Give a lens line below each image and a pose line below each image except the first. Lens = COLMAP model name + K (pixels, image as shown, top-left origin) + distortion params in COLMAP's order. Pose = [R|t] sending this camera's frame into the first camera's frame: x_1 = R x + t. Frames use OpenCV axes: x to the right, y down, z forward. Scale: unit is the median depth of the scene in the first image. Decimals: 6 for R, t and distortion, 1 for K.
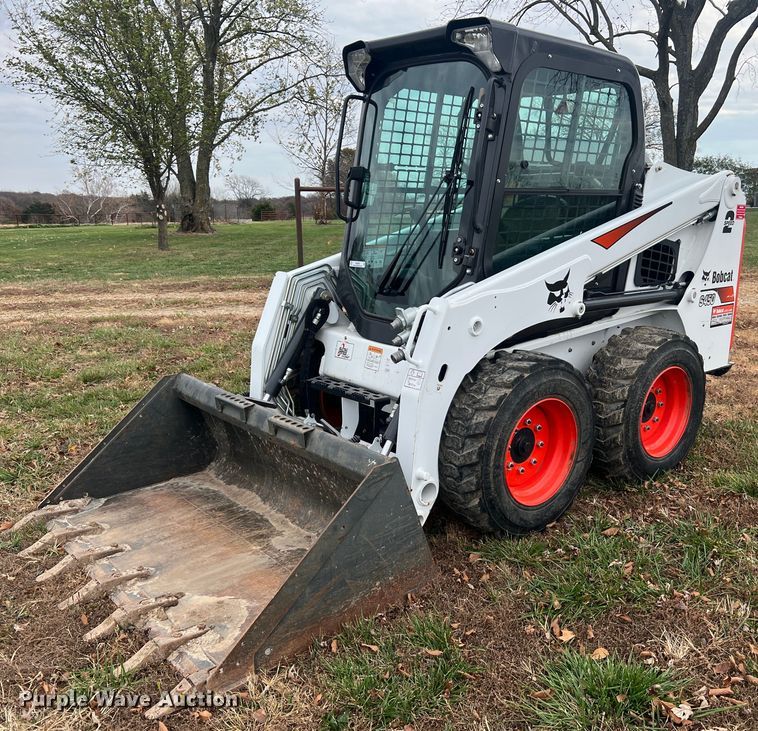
lens RADIAL K [[746.1, 0, 438.7], [0, 746.1, 379.8], [0, 0, 1]] dist [0.042100, 0.000000]
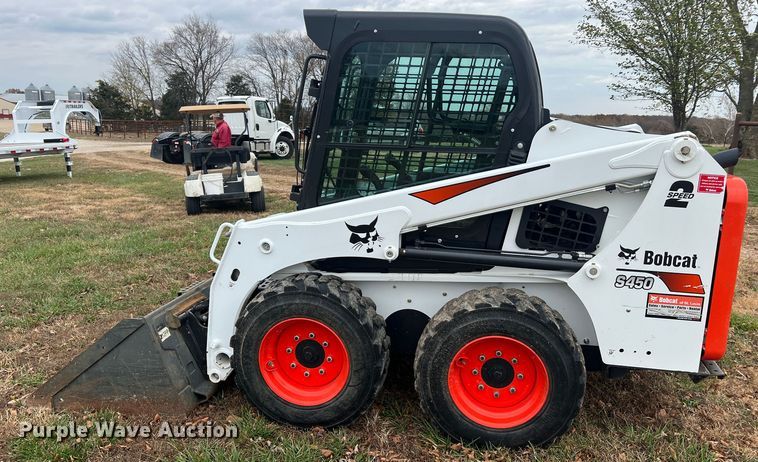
lens RADIAL K [[621.8, 0, 393.1], [0, 621.8, 244.4], [0, 0, 1]] dist [0.066542, -0.072226]
pose [[0.612361, 0.176709, -0.770576, 0.782037], [-0.210959, 0.975881, 0.056146, -0.140267], [0.761913, 0.128178, 0.634870, 0.370616]]
